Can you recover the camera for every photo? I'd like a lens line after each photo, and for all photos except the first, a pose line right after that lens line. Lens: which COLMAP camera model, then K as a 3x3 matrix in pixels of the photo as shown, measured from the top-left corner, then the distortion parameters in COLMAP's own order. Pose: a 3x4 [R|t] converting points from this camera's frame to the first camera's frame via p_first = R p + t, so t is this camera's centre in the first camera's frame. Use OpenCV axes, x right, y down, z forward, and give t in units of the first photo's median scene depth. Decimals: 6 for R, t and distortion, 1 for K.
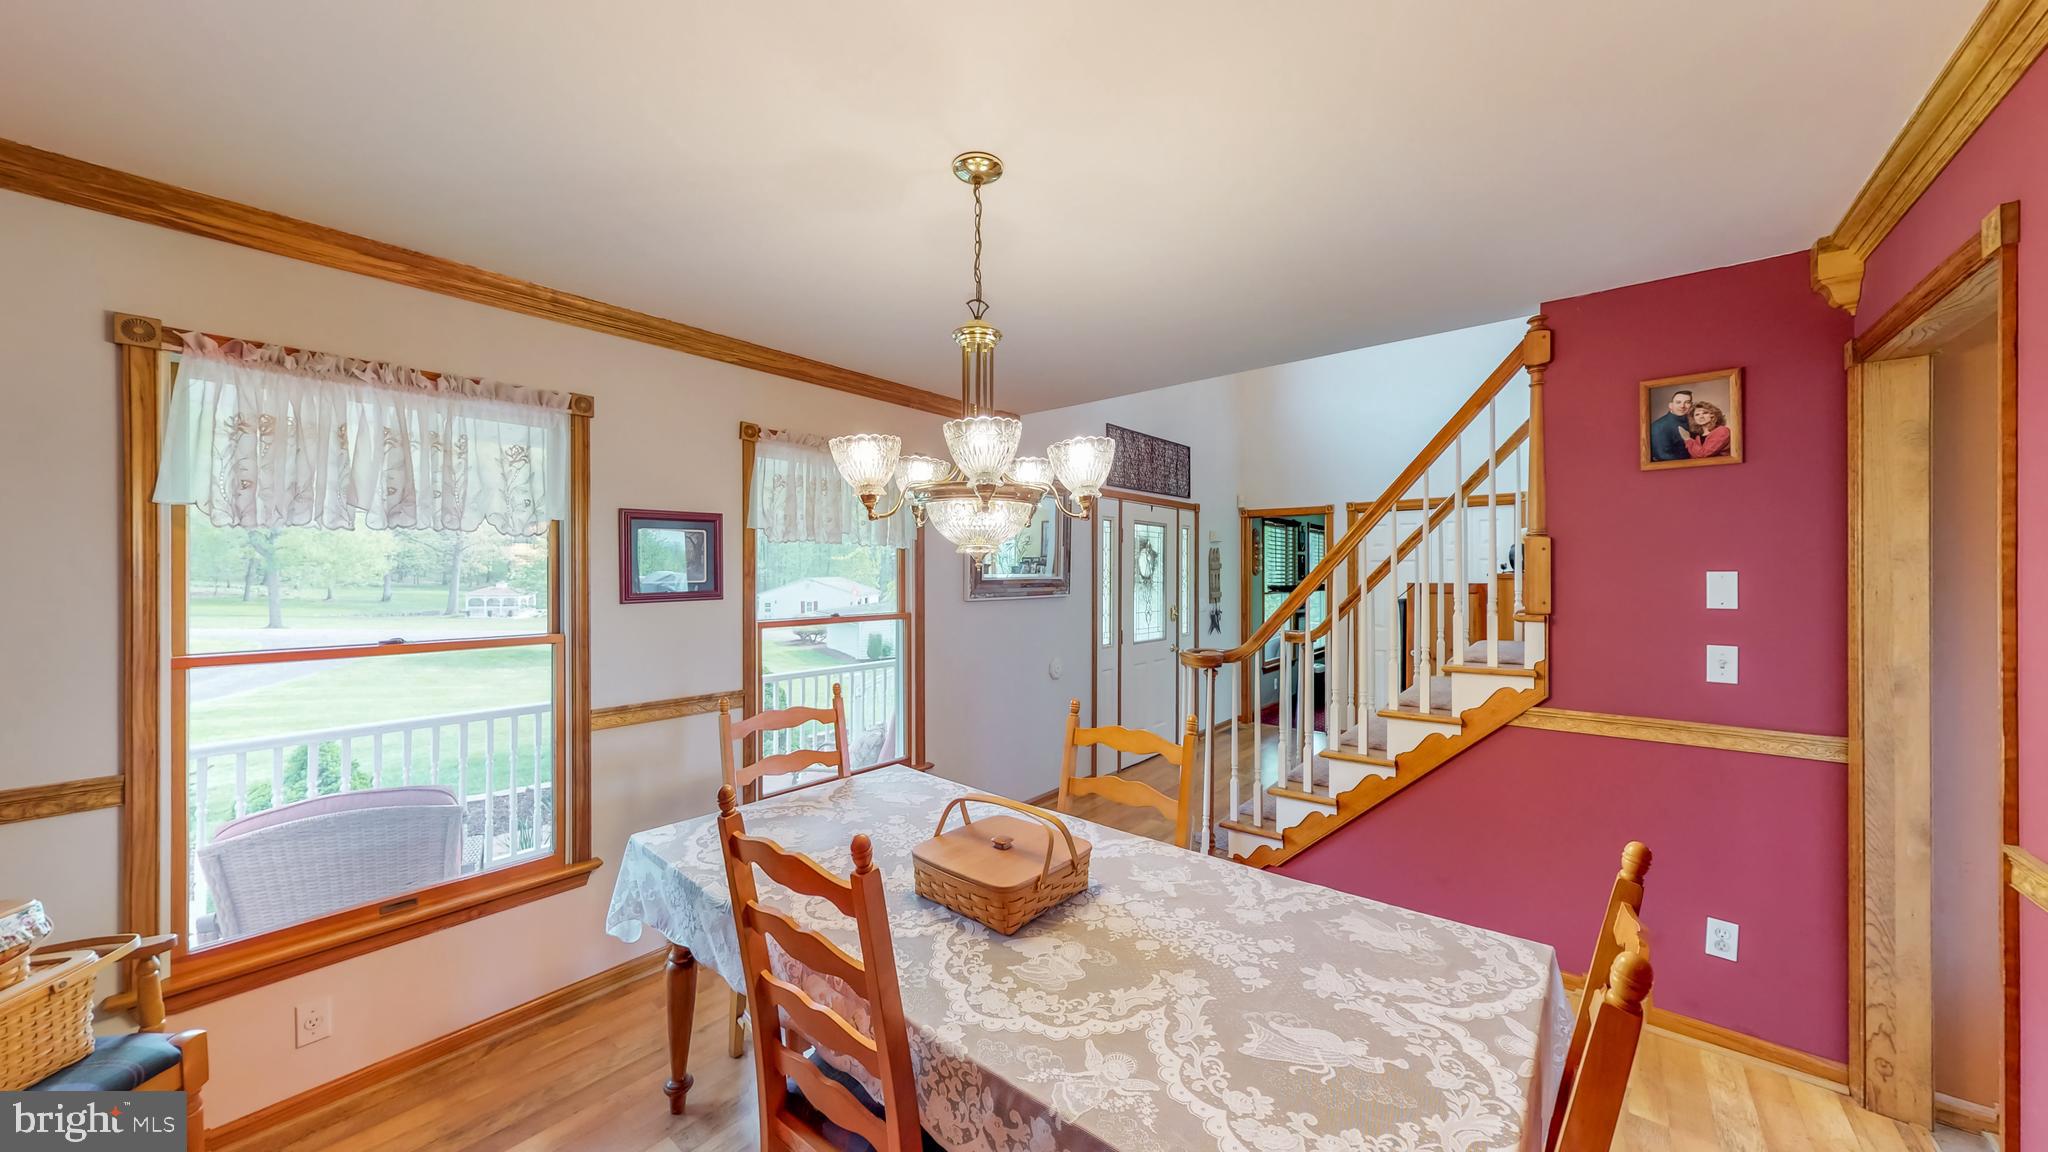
lens RADIAL K [[702.8, 0, 1023.2], [0, 702.8, 571.5], [0, 0, 1]] dist [0.002082, -0.000176]
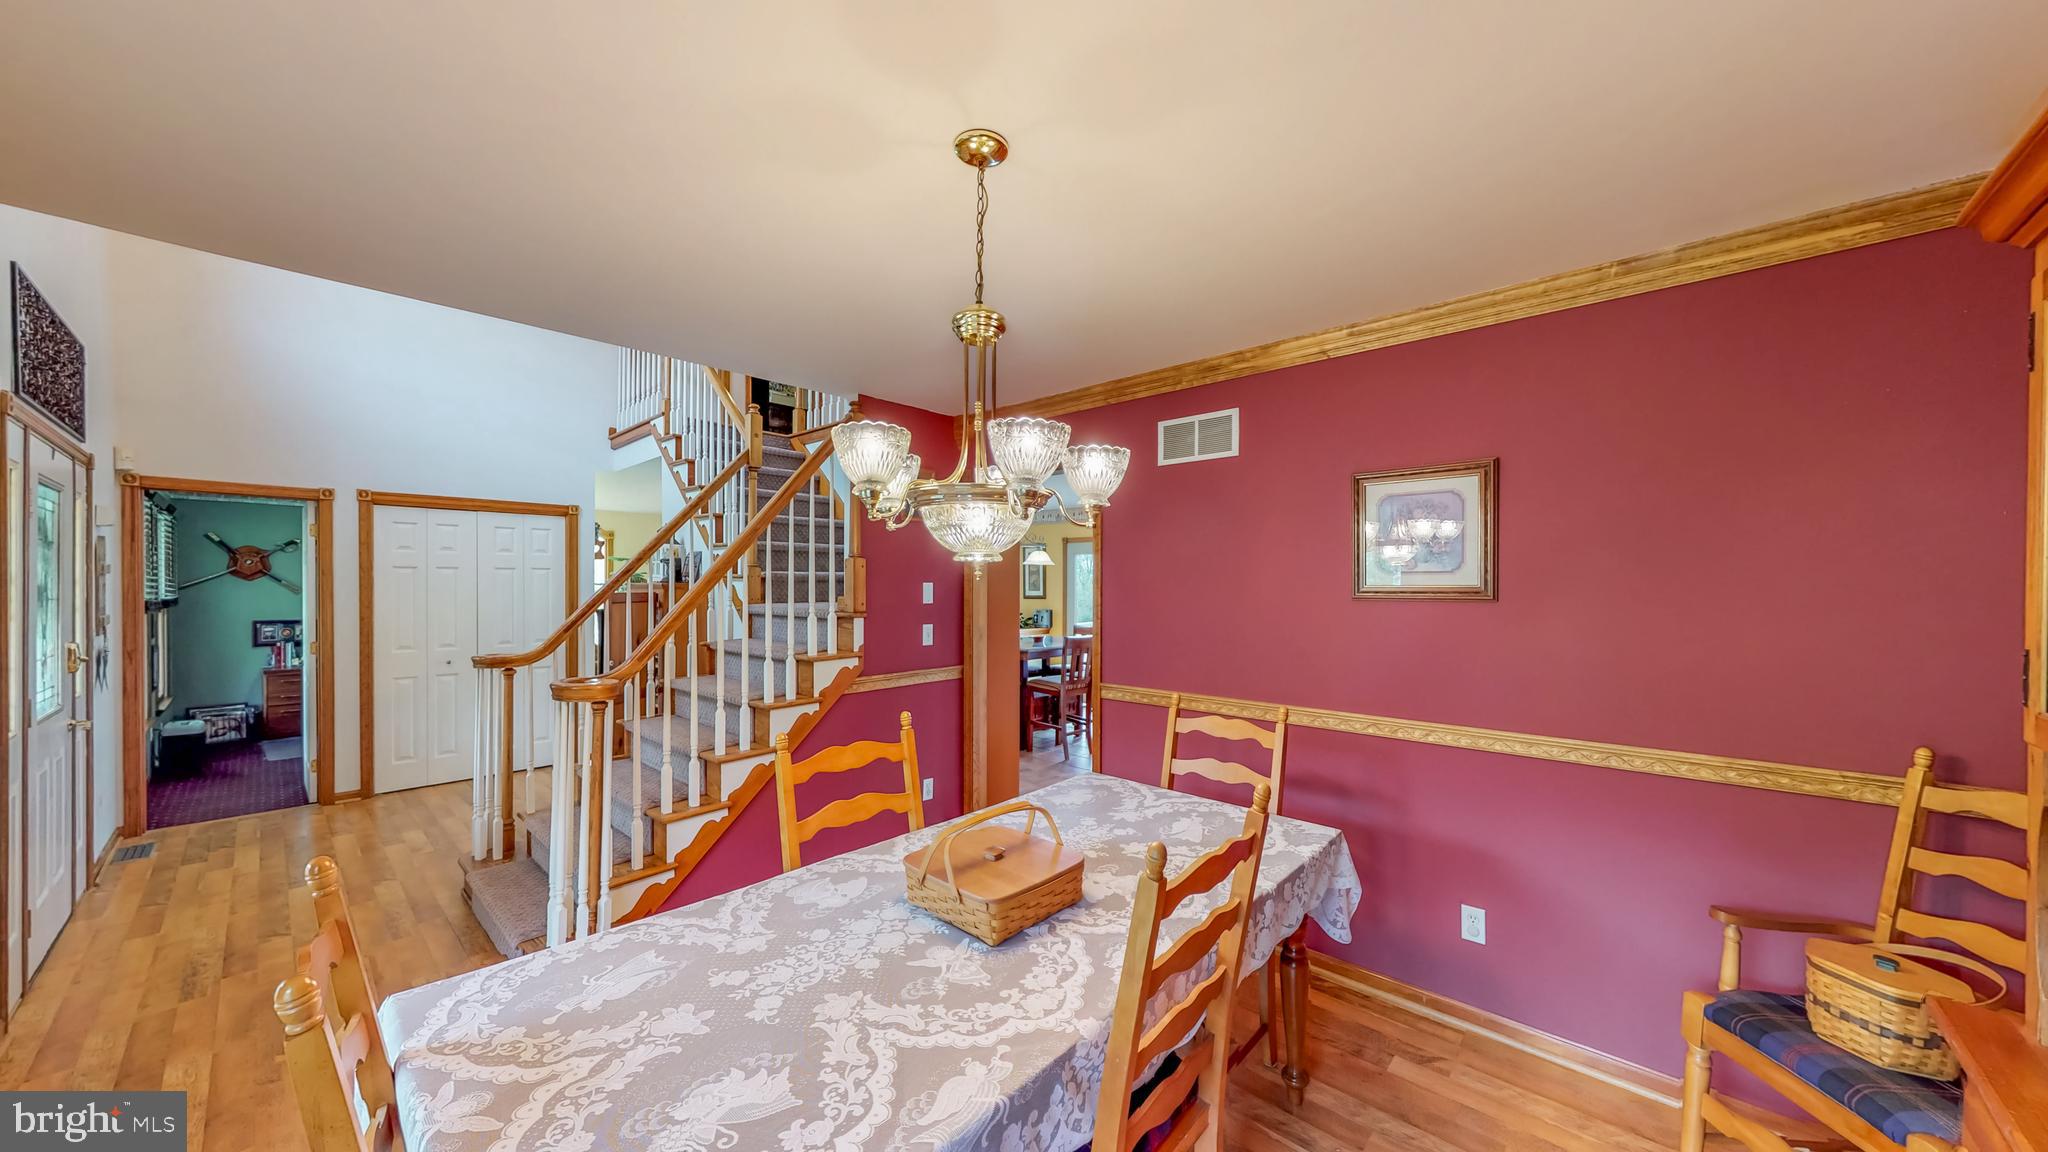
lens RADIAL K [[702.8, 0, 1030.1], [0, 702.8, 586.0], [0, 0, 1]] dist [0.002082, -0.000176]
pose [[0.025014, 0.001039, 0.999687, -0.825625], [-0.001082, 0.999999, -0.001013, 0.012229], [-0.999687, -0.001056, 0.025015, 0.757697]]
